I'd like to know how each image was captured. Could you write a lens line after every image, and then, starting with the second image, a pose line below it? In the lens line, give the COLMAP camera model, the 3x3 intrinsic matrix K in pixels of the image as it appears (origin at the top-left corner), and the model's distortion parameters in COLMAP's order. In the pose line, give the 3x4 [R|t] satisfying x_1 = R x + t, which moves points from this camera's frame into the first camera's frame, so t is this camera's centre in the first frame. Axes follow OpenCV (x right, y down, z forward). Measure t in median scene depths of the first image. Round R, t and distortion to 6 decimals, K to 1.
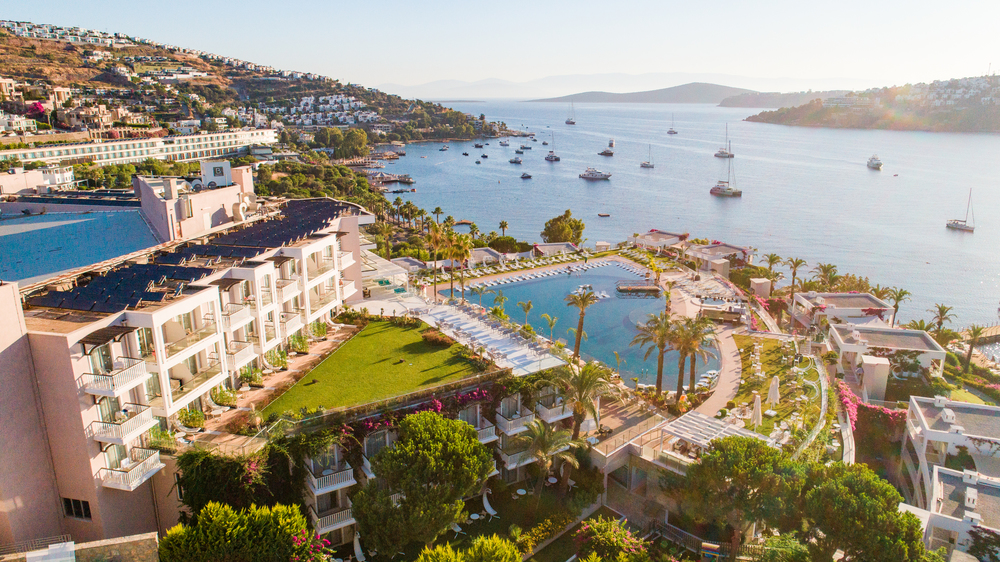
lens RADIAL K [[664.0, 0, 499.5], [0, 664.0, 284.9], [0, 0, 1]] dist [-0.018008, 0.007127]
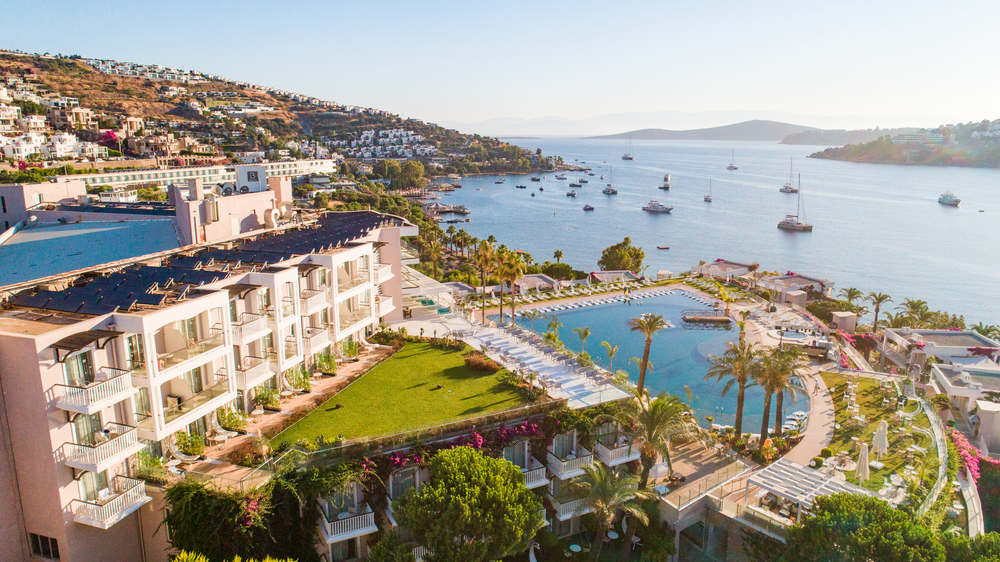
lens RADIAL K [[664.0, 0, 499.4], [0, 664.0, 283.7], [0, 0, 1]] dist [-0.018008, 0.007127]
pose [[0.996513, 0.020616, -0.080847, -0.001505], [-0.025014, 0.998240, -0.053766, 0.018876], [0.079597, 0.055600, 0.995275, 0.102413]]
